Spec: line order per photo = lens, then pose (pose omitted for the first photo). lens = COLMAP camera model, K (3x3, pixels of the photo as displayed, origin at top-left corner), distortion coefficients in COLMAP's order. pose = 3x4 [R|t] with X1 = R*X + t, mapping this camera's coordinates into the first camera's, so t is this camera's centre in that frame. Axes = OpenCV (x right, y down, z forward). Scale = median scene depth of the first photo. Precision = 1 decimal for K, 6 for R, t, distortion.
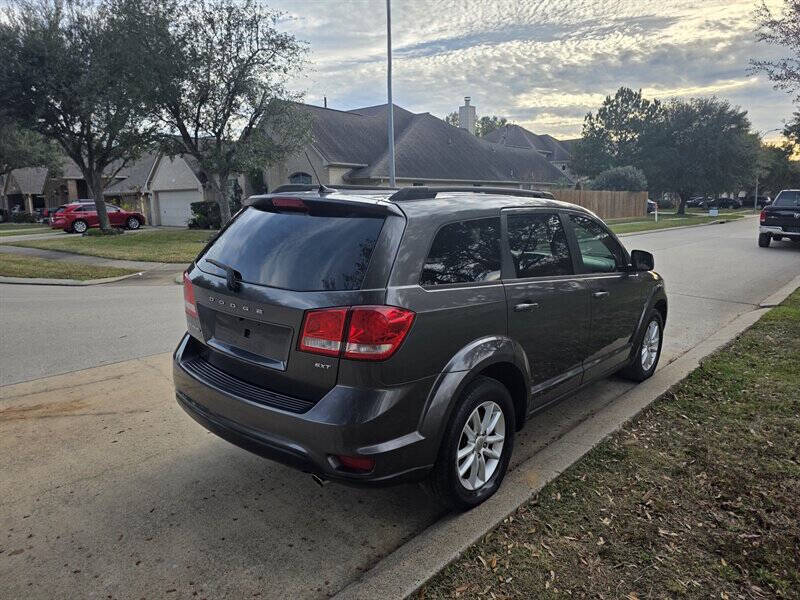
lens RADIAL K [[539.5, 0, 402.9], [0, 539.5, 300.4], [0, 0, 1]] dist [0.053681, -0.067036]
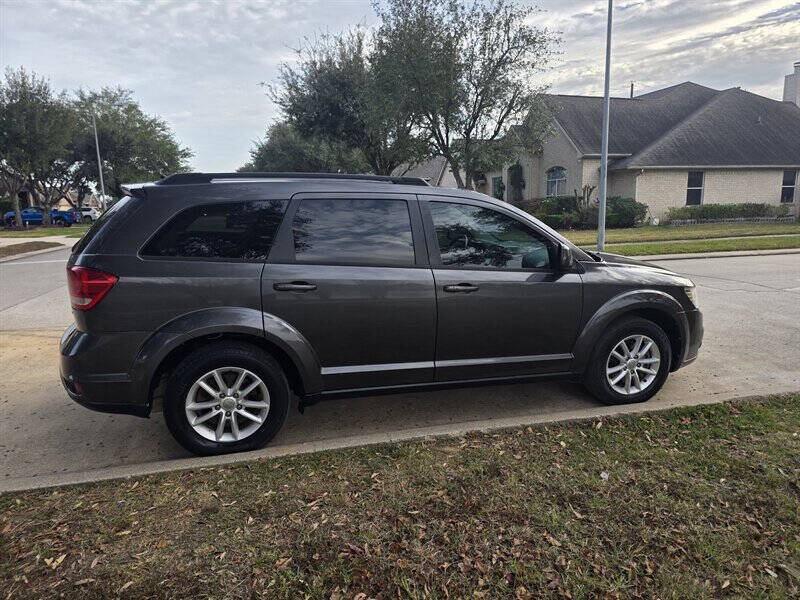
lens RADIAL K [[529.6, 0, 403.8], [0, 529.6, 301.6], [0, 0, 1]] dist [0.070665, -0.066079]
pose [[0.842732, 0.089279, -0.530878, 0.145217], [-0.083604, 0.995892, 0.034766, -0.001651], [0.531802, 0.015085, 0.846735, 0.037240]]
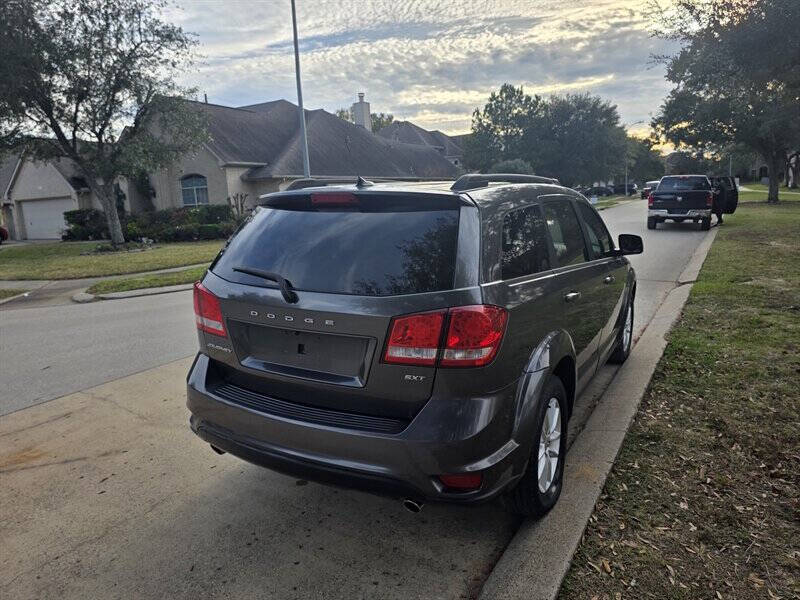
lens RADIAL K [[546.6, 0, 400.0], [0, 546.6, 300.0], [0, 0, 1]] dist [0.038212, -0.051588]
pose [[0.980430, -0.073296, 0.182715, -0.039449], [0.073254, 0.997289, 0.006992, -0.001776], [-0.182732, 0.006530, 0.983141, 0.014530]]
